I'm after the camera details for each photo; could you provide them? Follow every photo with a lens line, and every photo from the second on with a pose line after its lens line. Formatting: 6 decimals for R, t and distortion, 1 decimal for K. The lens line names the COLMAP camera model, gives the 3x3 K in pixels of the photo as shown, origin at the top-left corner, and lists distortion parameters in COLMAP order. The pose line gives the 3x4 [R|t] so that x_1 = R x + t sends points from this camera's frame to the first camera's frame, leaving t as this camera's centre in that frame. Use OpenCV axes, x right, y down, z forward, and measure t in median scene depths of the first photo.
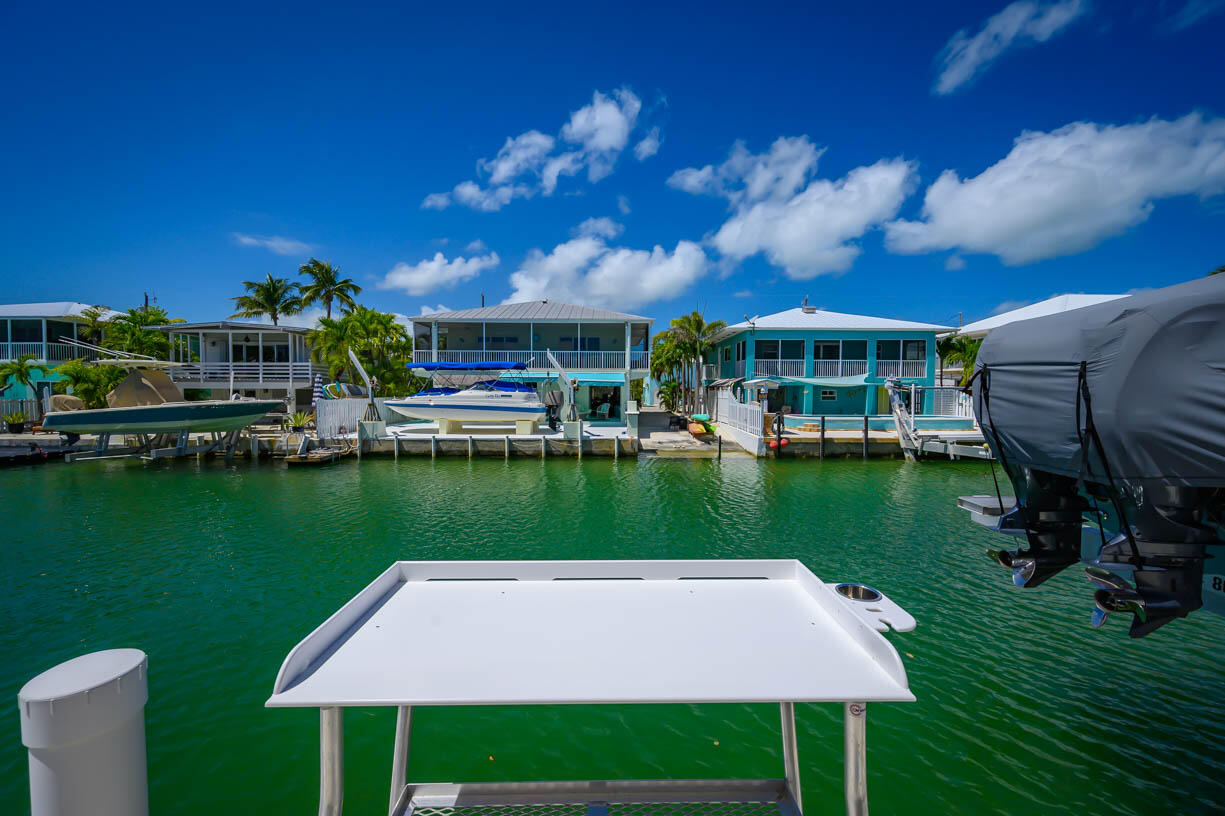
lens RADIAL K [[486.1, 0, 613.8], [0, 486.1, 404.6], [0, 0, 1]] dist [-0.000549, -0.000181]
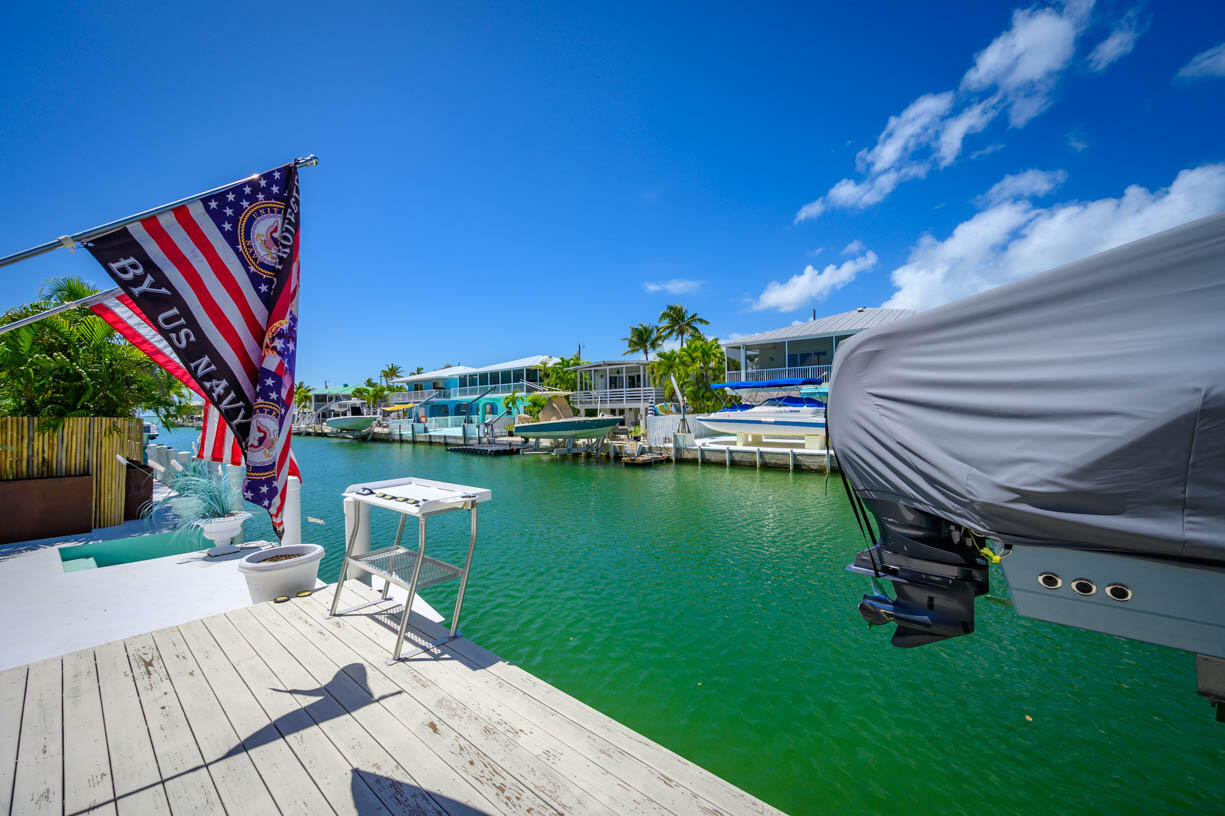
lens RADIAL K [[485.8, 0, 609.5], [0, 485.8, 414.3], [0, 0, 1]] dist [0.013079, 0.000072]
pose [[0.738757, -0.008851, -0.673914, 0.179445], [0.002032, 0.999938, -0.010905, -0.000748], [0.673969, 0.006687, 0.738729, -0.028613]]
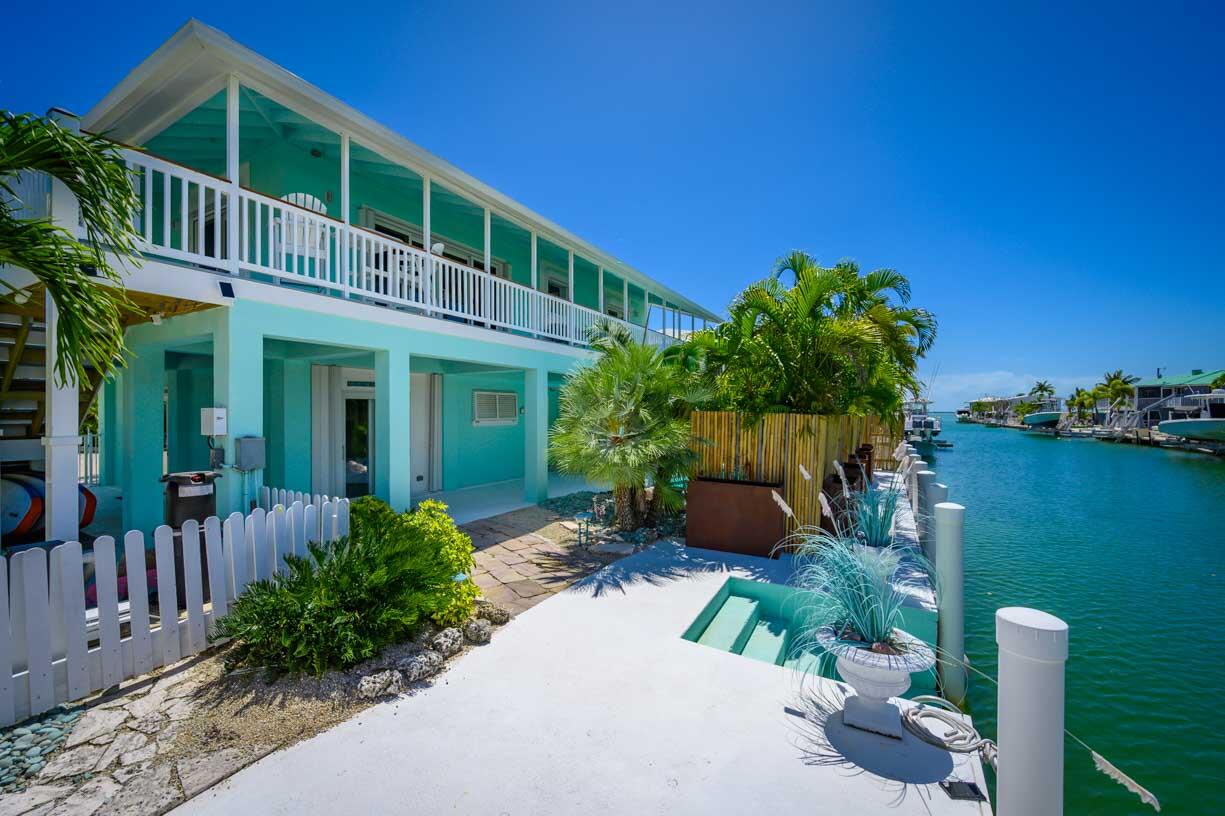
lens RADIAL K [[501.5, 0, 594.8], [0, 501.5, 410.7], [0, 0, 1]] dist [-0.001246, 0.000032]
pose [[-0.513000, -0.006226, -0.858366, -0.053759], [-0.028587, 0.999543, 0.009835, -0.005194], [0.857913, 0.029584, -0.512943, 0.042741]]
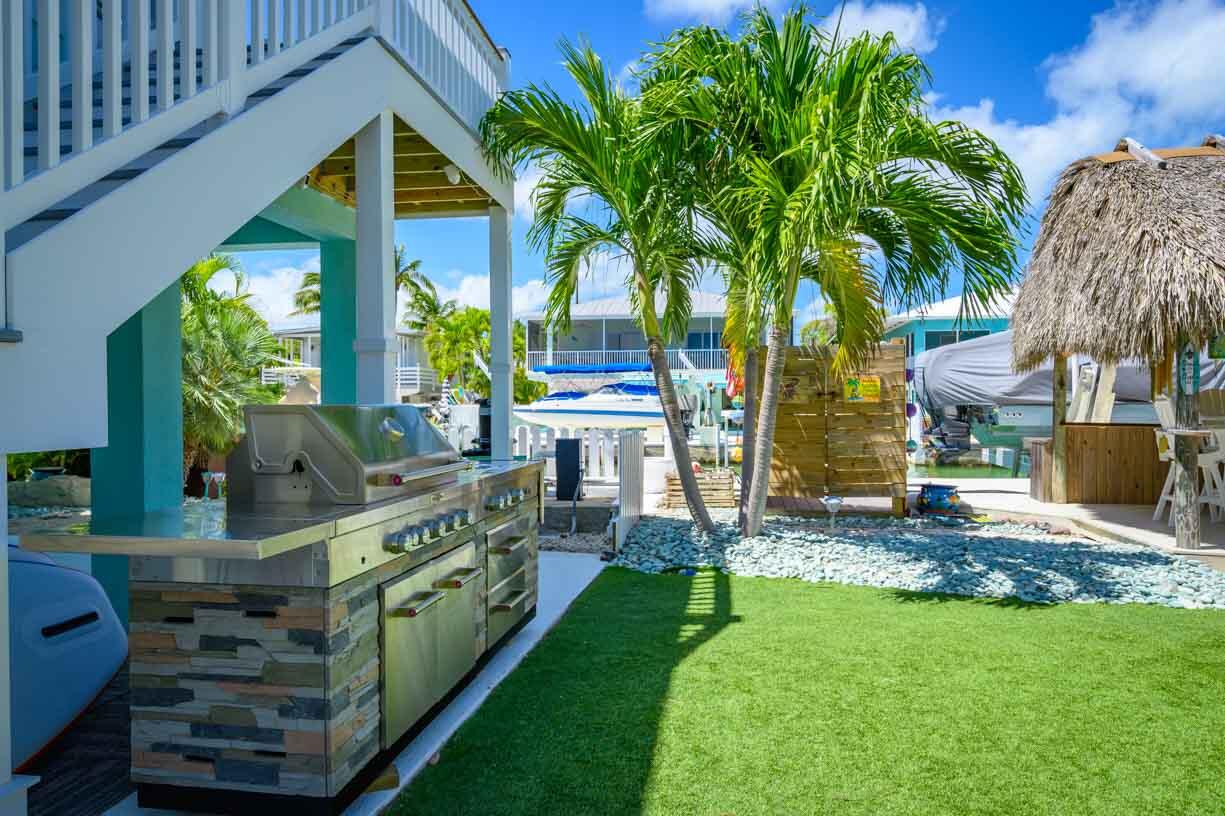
lens RADIAL K [[808.5, 0, 606.4], [0, 808.5, 413.7], [0, 0, 1]] dist [-0.016910, 0.003872]
pose [[0.986336, -0.005149, -0.164664, -0.022168], [0.002412, 0.999856, -0.016818, 0.033863], [0.164727, 0.016191, 0.986206, -0.534760]]
